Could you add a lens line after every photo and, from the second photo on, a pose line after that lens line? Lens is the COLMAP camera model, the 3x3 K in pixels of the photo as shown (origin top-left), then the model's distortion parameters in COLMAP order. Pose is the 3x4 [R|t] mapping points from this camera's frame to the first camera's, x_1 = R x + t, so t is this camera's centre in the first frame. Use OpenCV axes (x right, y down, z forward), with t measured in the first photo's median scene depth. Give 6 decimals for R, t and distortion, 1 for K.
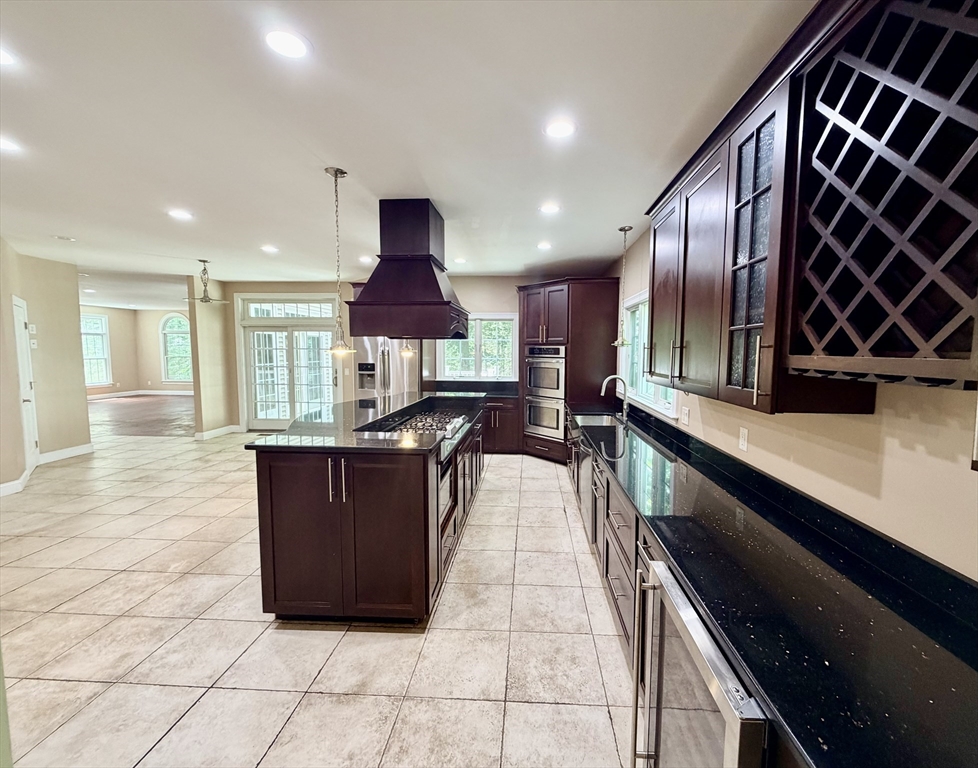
lens RADIAL K [[401.0, 0, 495.2], [0, 401.0, 383.2], [0, 0, 1]] dist [-0.000526, -0.000100]
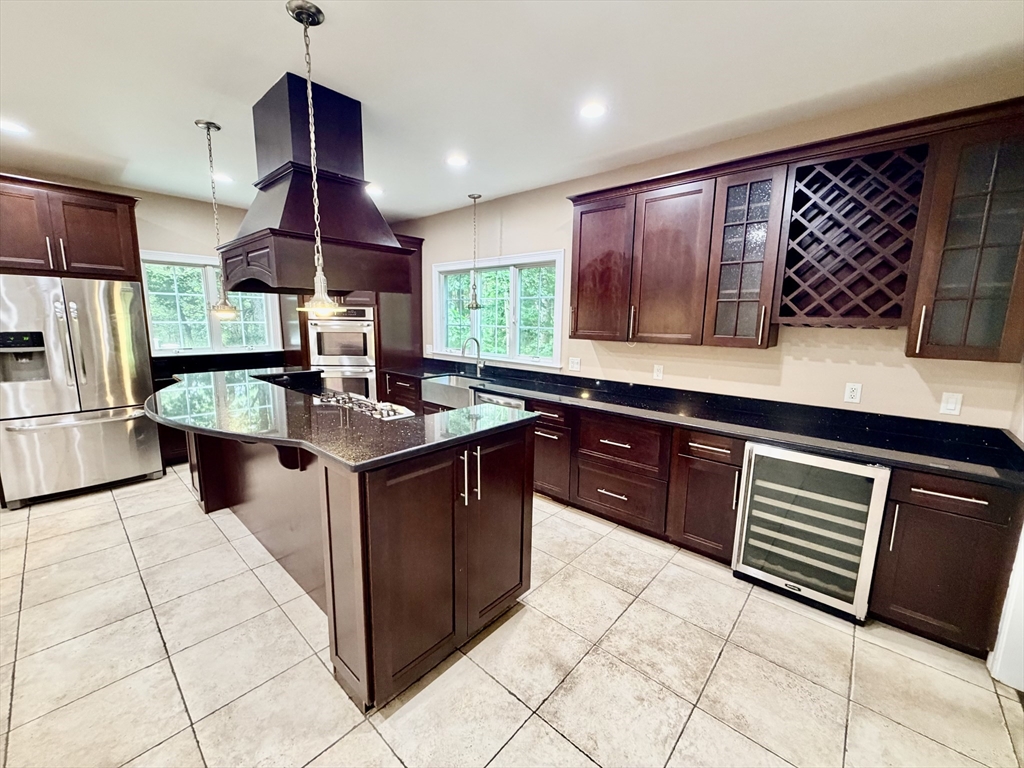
lens RADIAL K [[412.1, 0, 511.9], [0, 412.1, 382.2], [0, 0, 1]] dist [0.003110, 0.000189]
pose [[0.630028, -0.117292, 0.767664, -0.641259], [0.053159, 0.992723, 0.108051, -0.015510], [-0.774751, -0.027267, 0.631678, 0.292259]]
